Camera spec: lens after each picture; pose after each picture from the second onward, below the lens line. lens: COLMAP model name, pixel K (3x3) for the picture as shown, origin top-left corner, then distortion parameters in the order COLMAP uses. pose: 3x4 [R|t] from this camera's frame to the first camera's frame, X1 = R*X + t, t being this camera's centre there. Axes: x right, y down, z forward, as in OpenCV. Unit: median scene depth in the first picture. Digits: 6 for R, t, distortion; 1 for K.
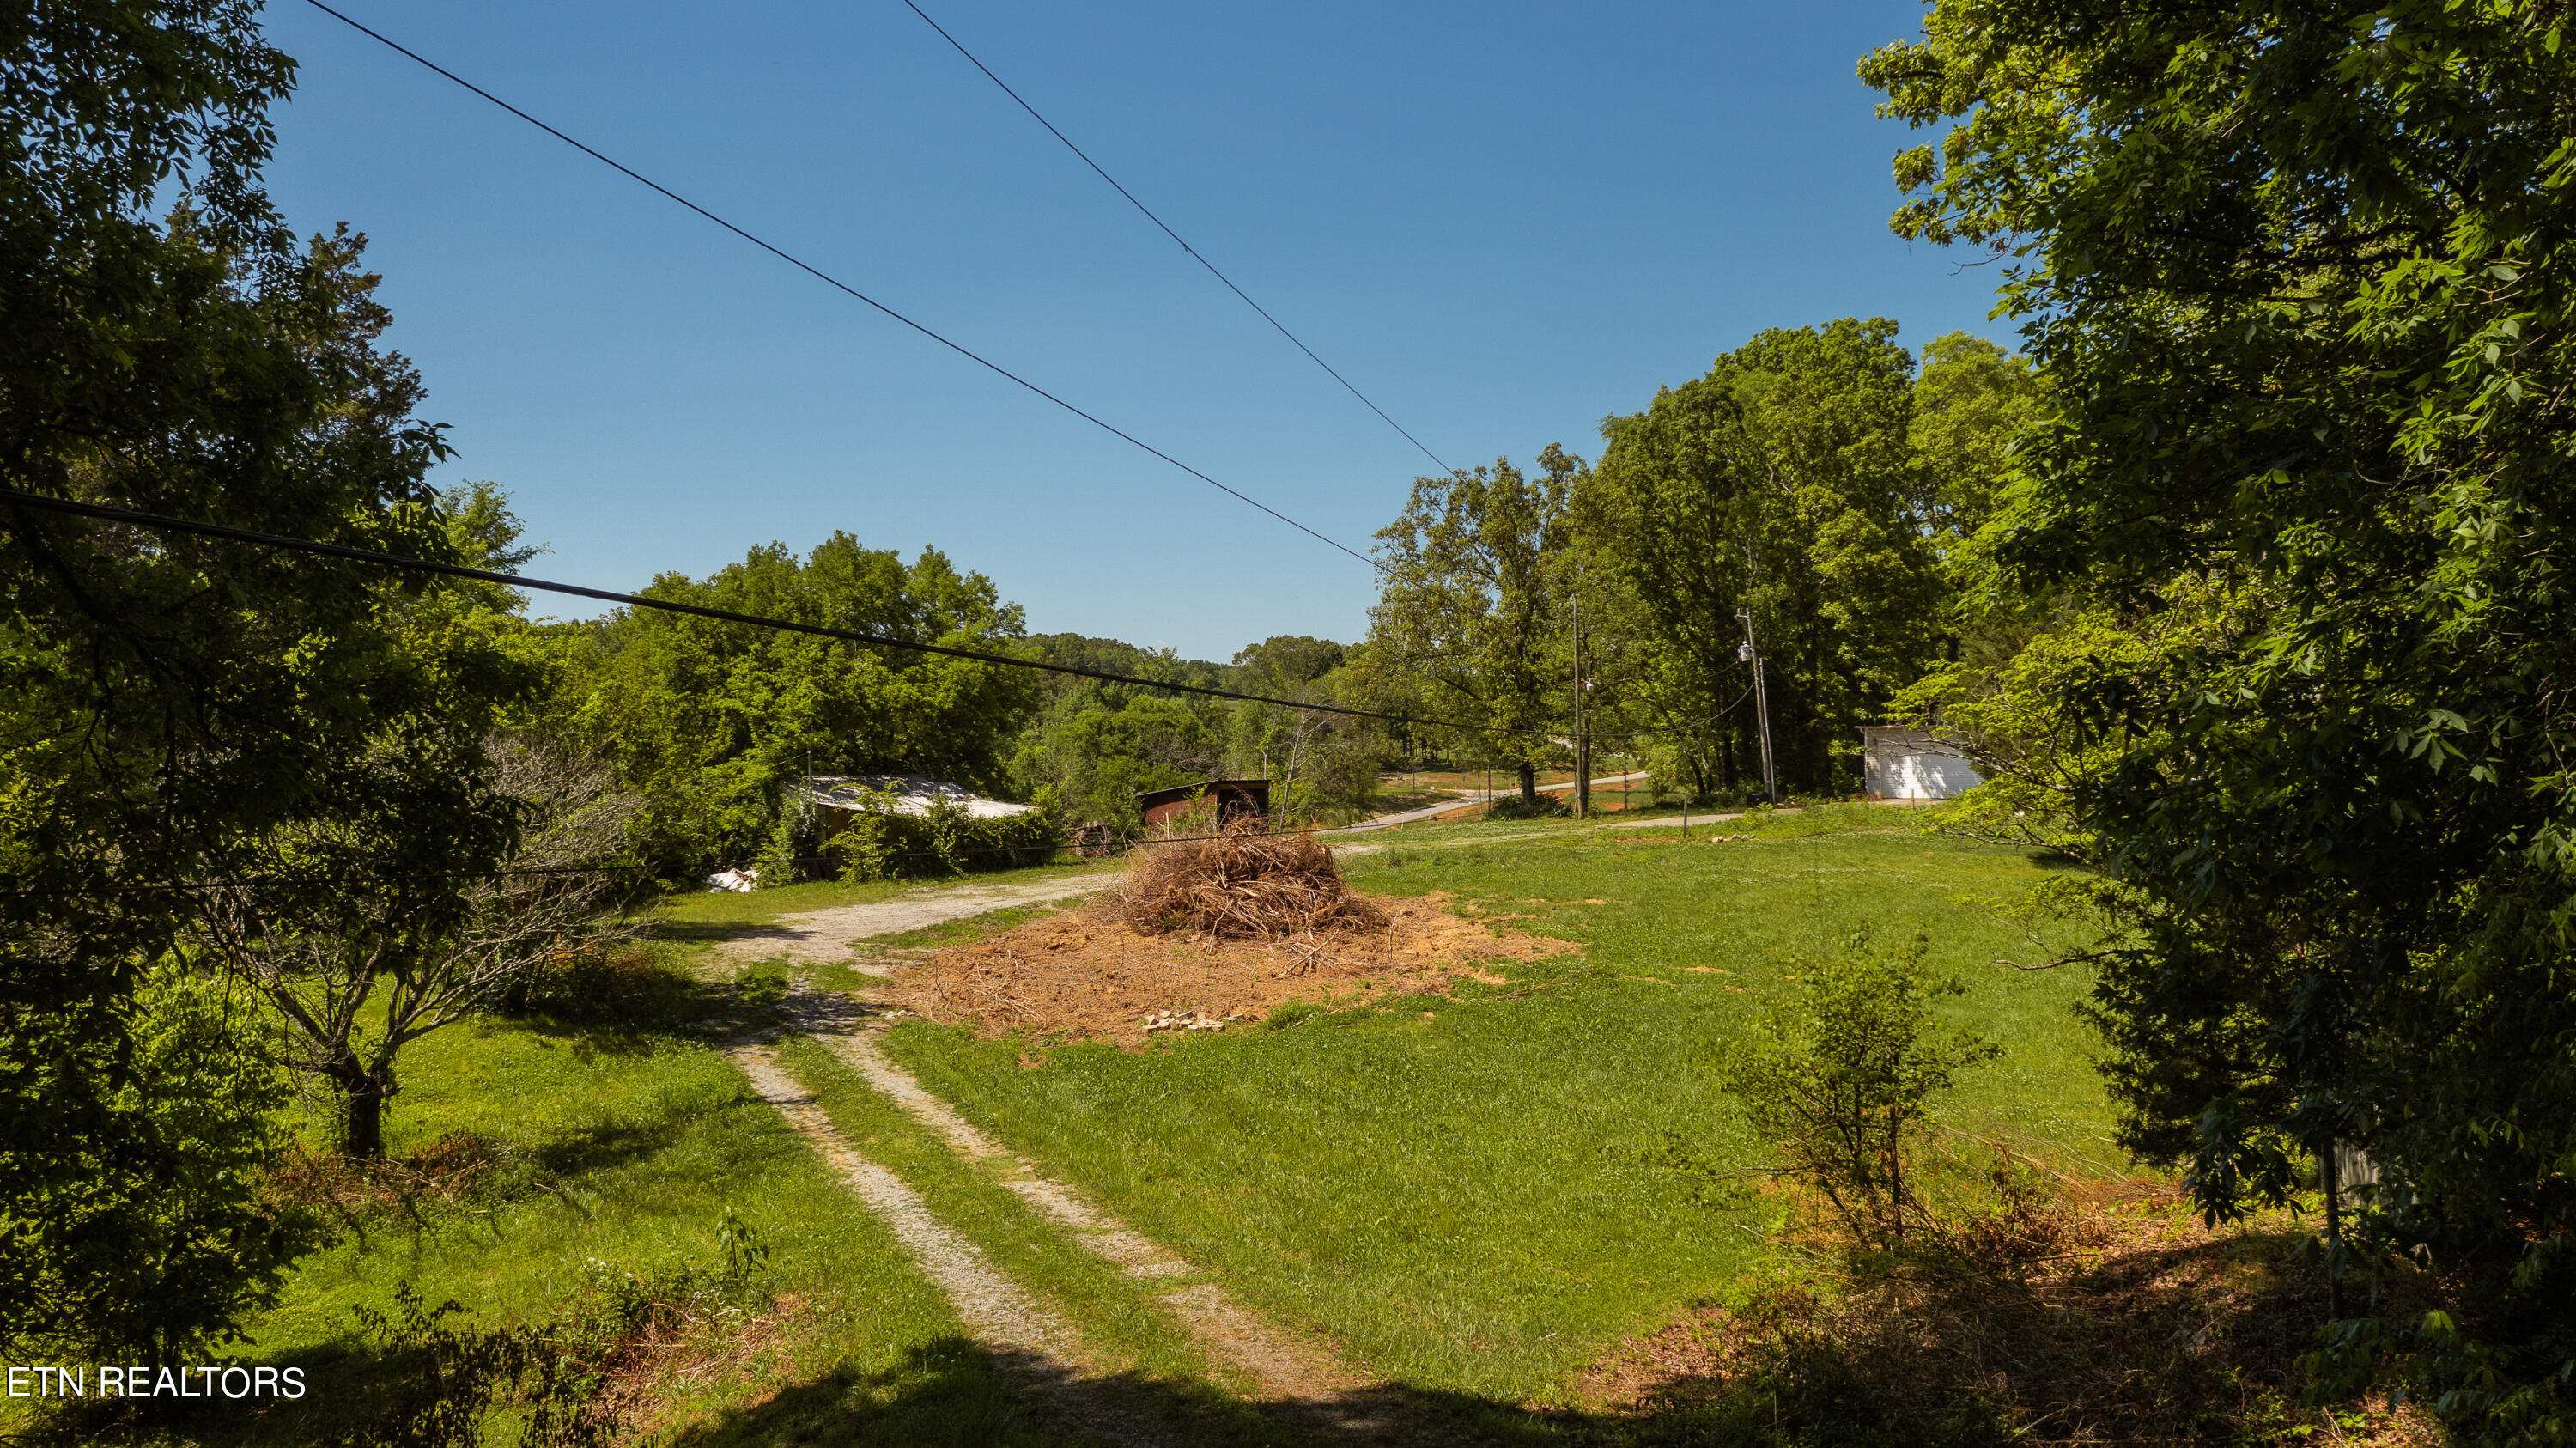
lens RADIAL K [[2016.0, 0, 1273.5], [0, 2016.0, 739.5], [0, 0, 1]] dist [-0.008927, 0.000385]
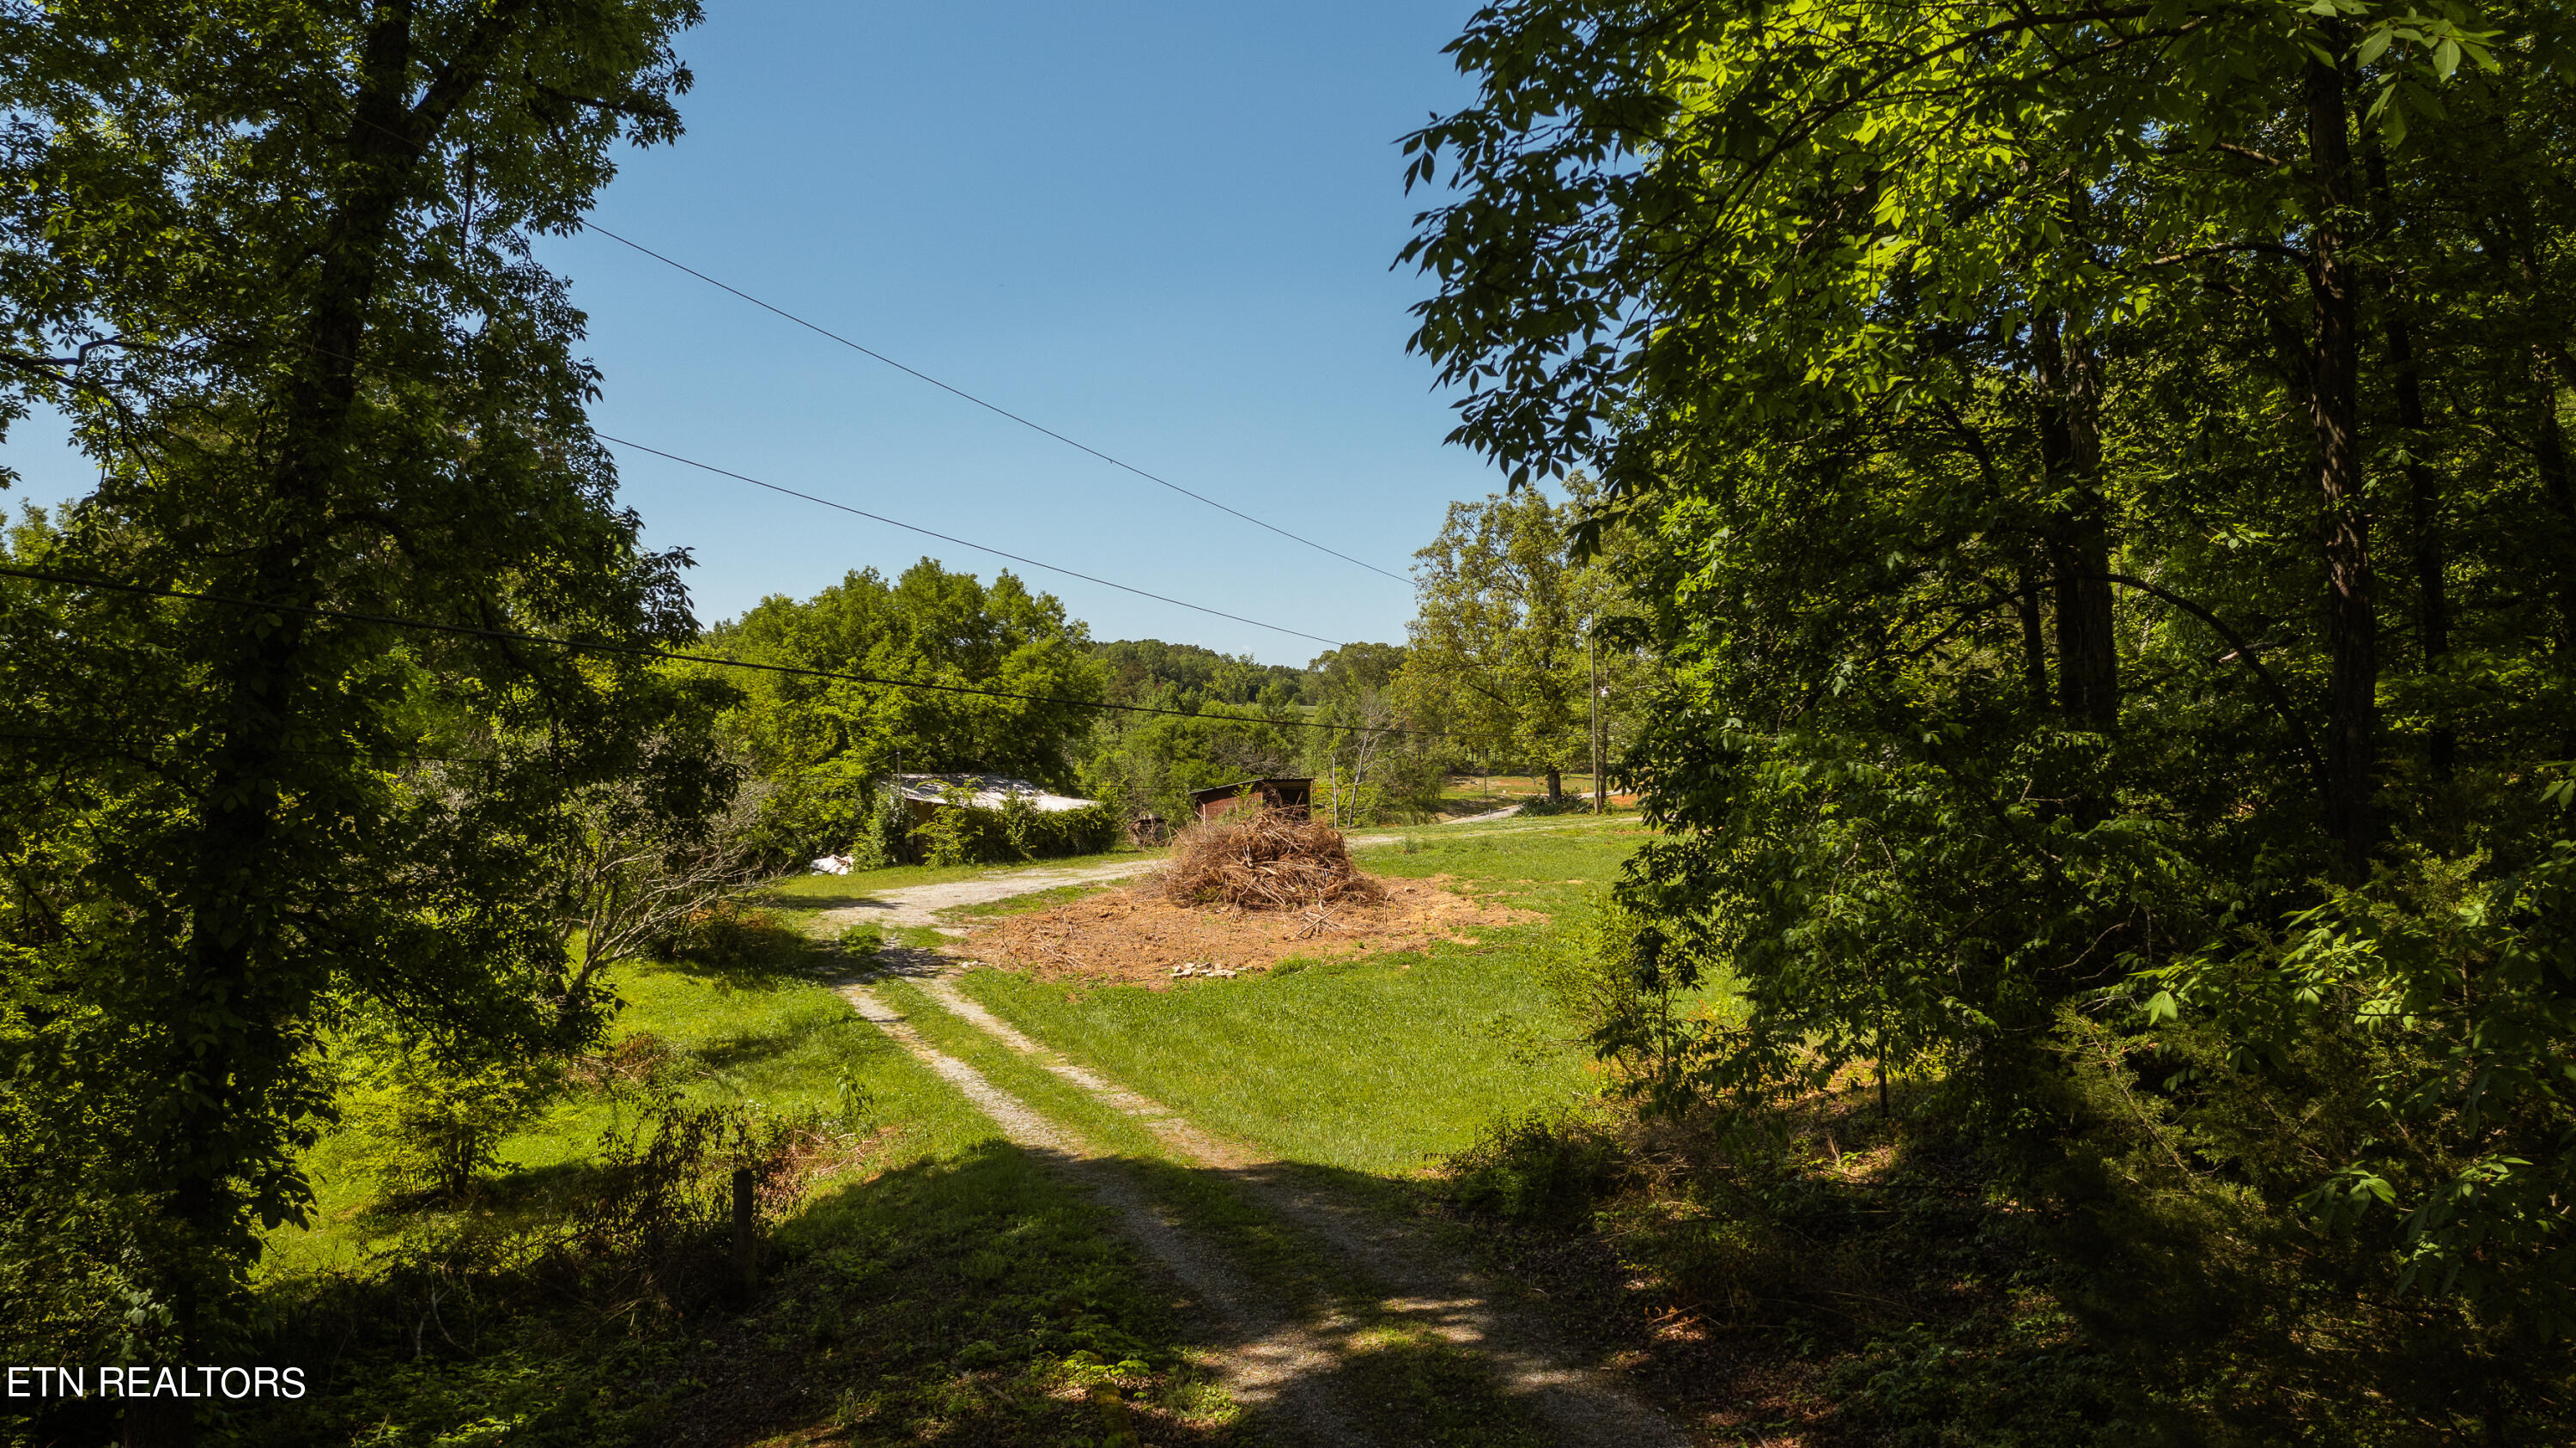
lens RADIAL K [[2016.0, 0, 1273.5], [0, 2016.0, 739.5], [0, 0, 1]] dist [-0.008927, 0.000385]
pose [[0.999138, -0.000329, -0.041519, 0.029433], [0.000223, 0.999997, -0.002566, 0.001678], [0.041520, 0.002554, 0.999134, -0.132982]]
